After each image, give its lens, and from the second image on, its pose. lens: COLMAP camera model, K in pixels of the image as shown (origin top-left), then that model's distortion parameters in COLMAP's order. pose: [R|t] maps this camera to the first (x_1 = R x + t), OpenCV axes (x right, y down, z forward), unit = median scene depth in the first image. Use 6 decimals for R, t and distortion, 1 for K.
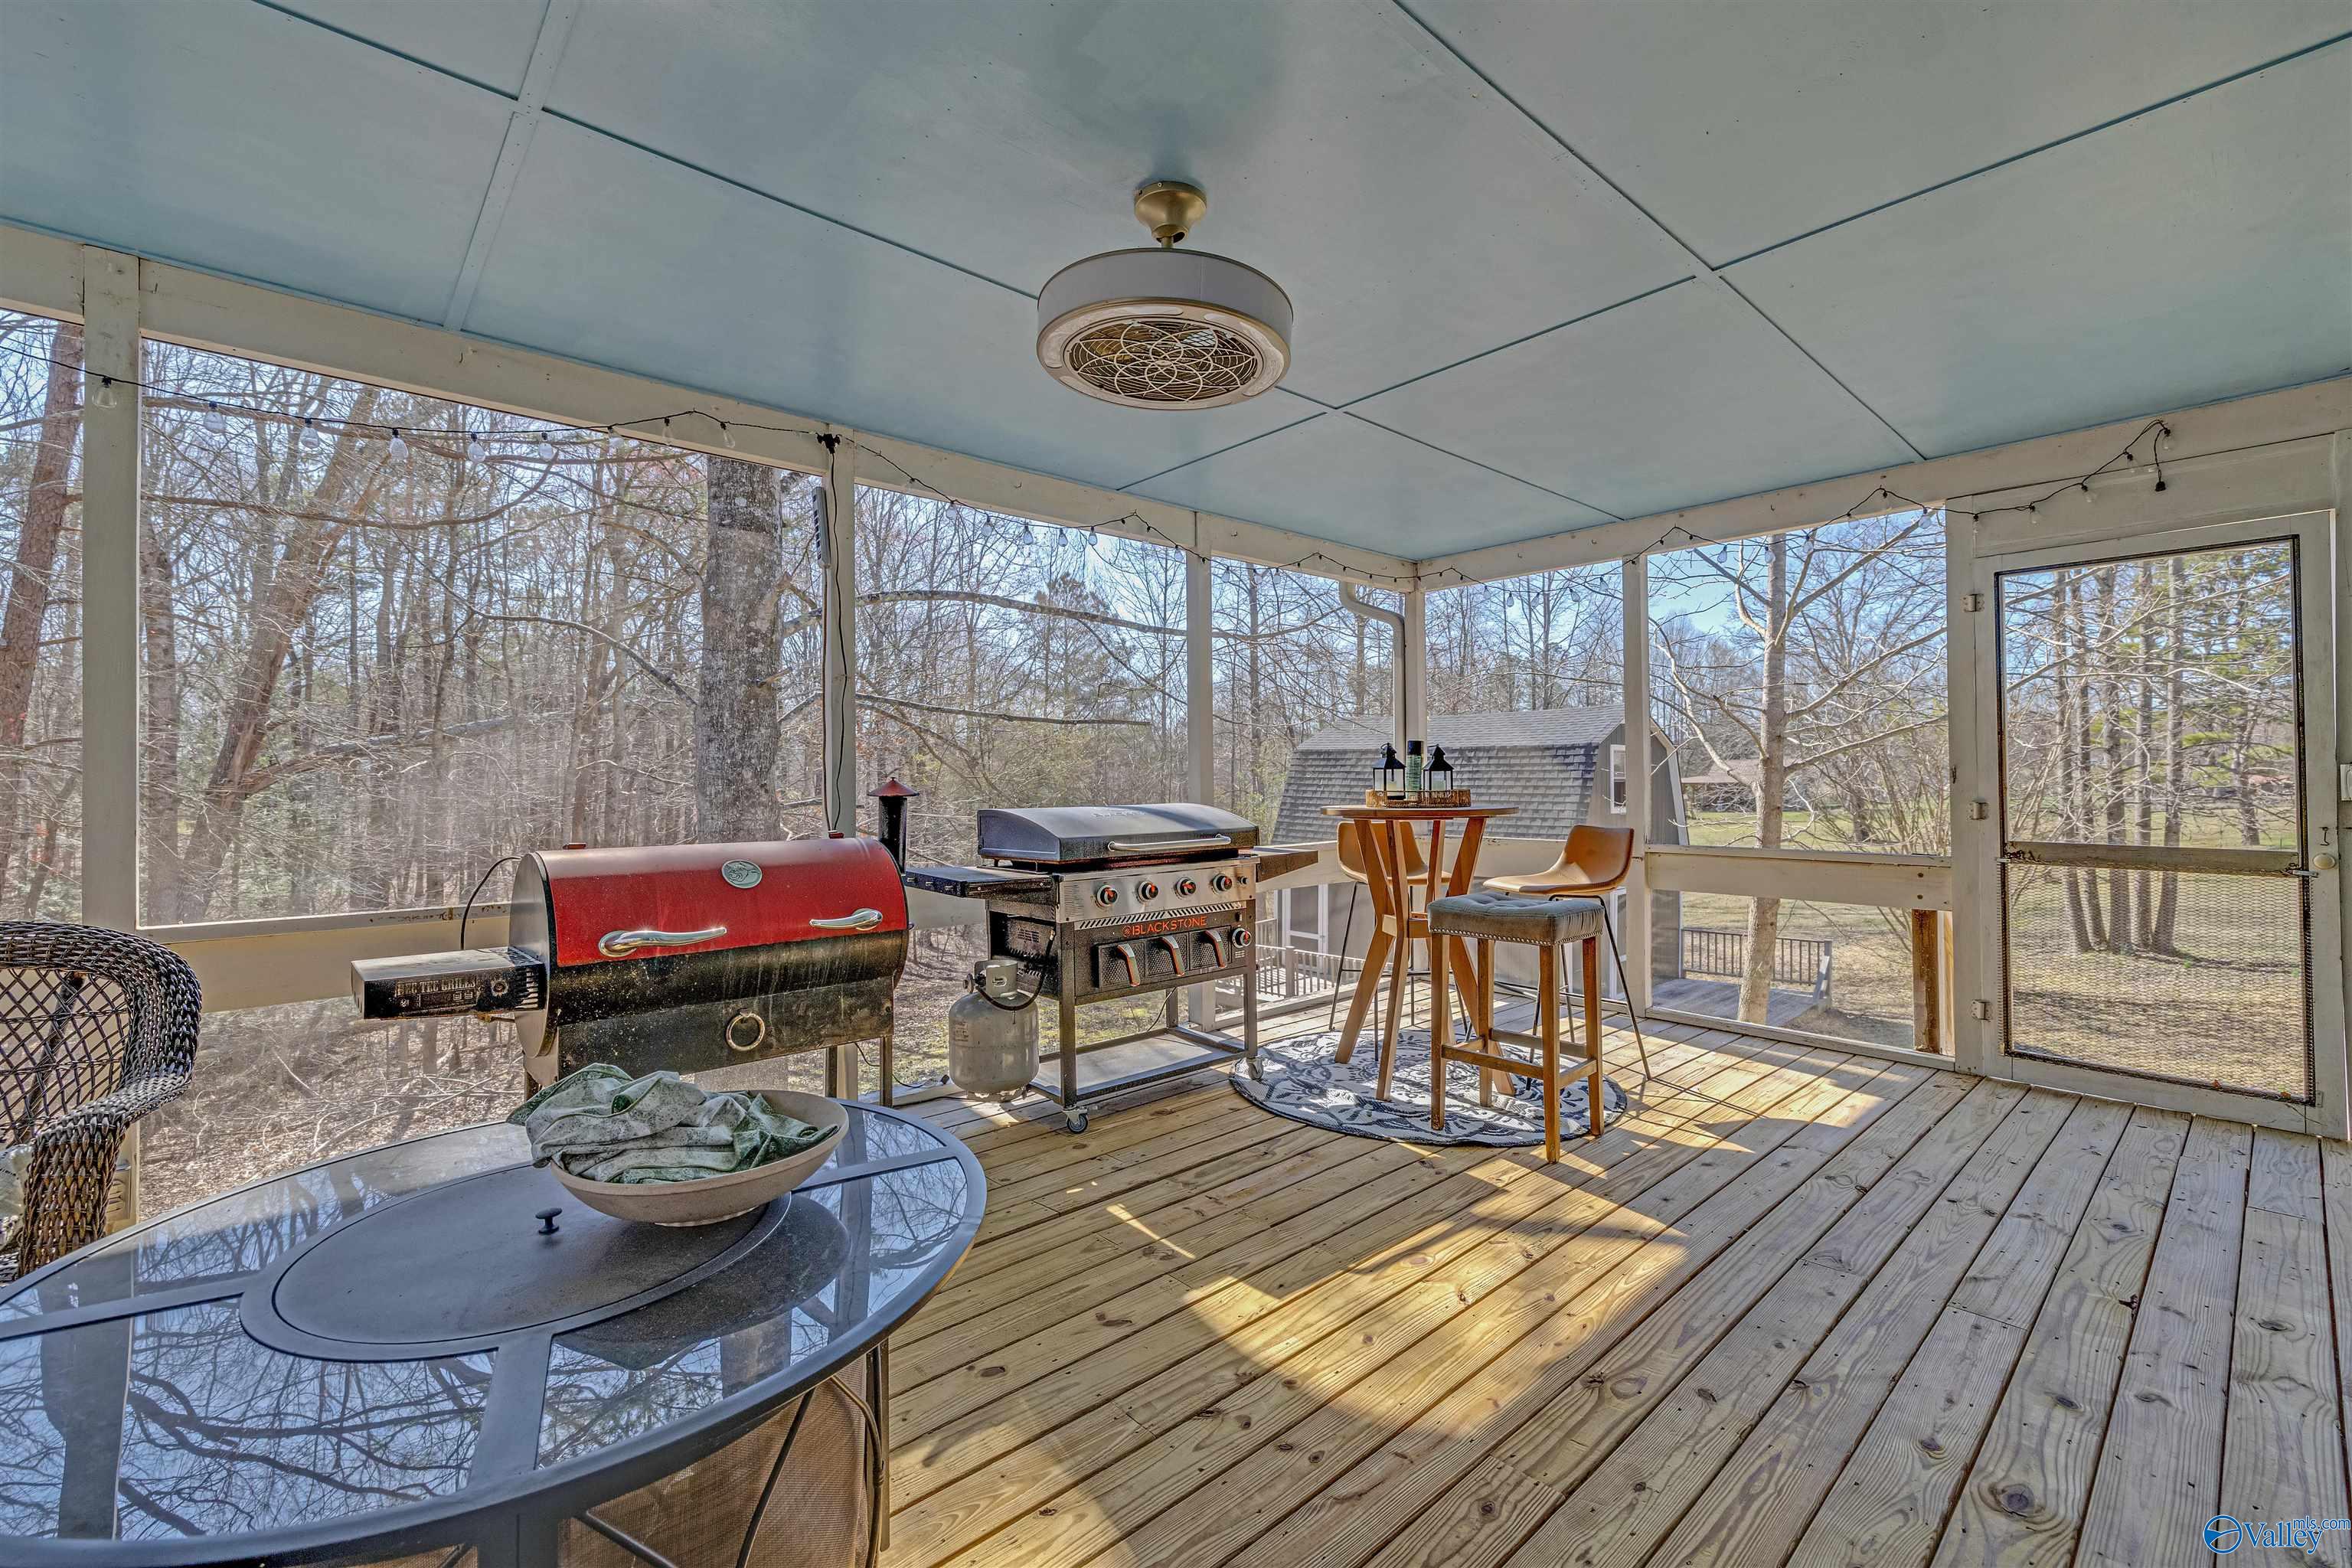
lens RADIAL K [[972.2, 0, 1169.8], [0, 972.2, 776.6], [0, 0, 1]] dist [-0.001590, -0.000520]
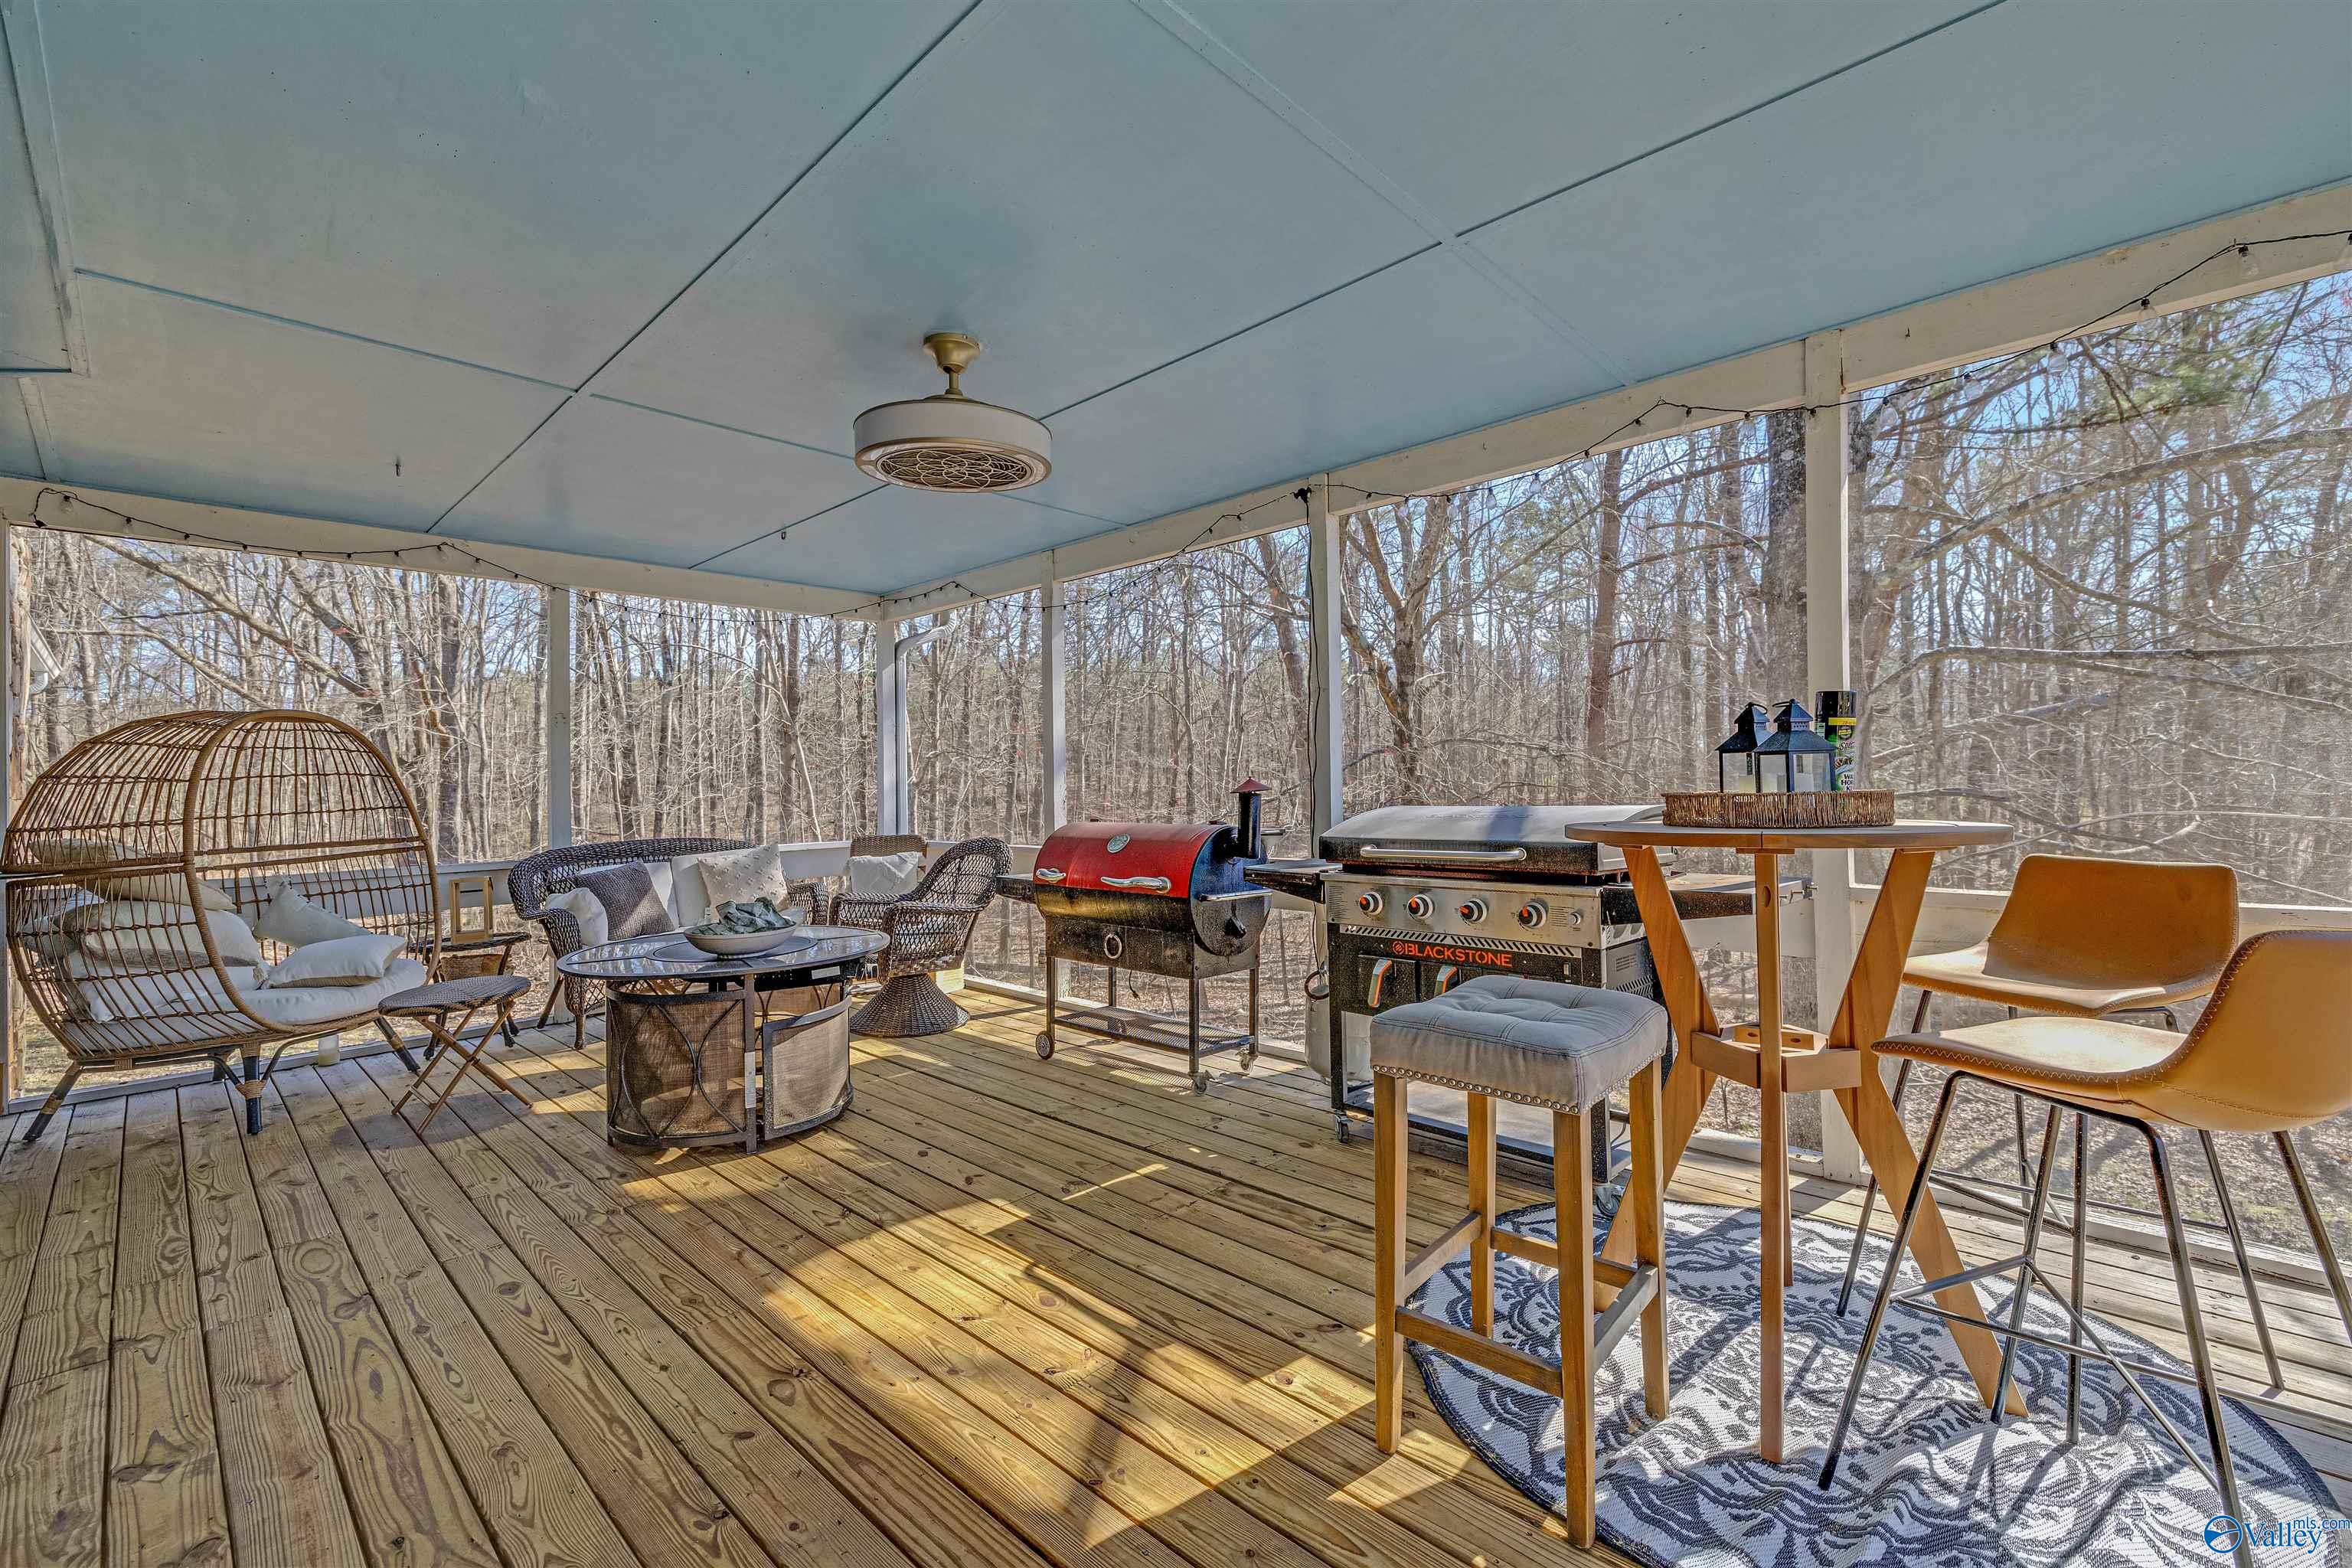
lens RADIAL K [[972.2, 0, 1170.3], [0, 972.2, 785.8], [0, 0, 1]] dist [-0.001590, -0.000520]
pose [[0.089197, 0.004744, -0.996003, 1.062681], [0.027479, 0.999596, 0.007222, -0.000841], [0.995635, -0.028014, 0.089031, 0.931371]]
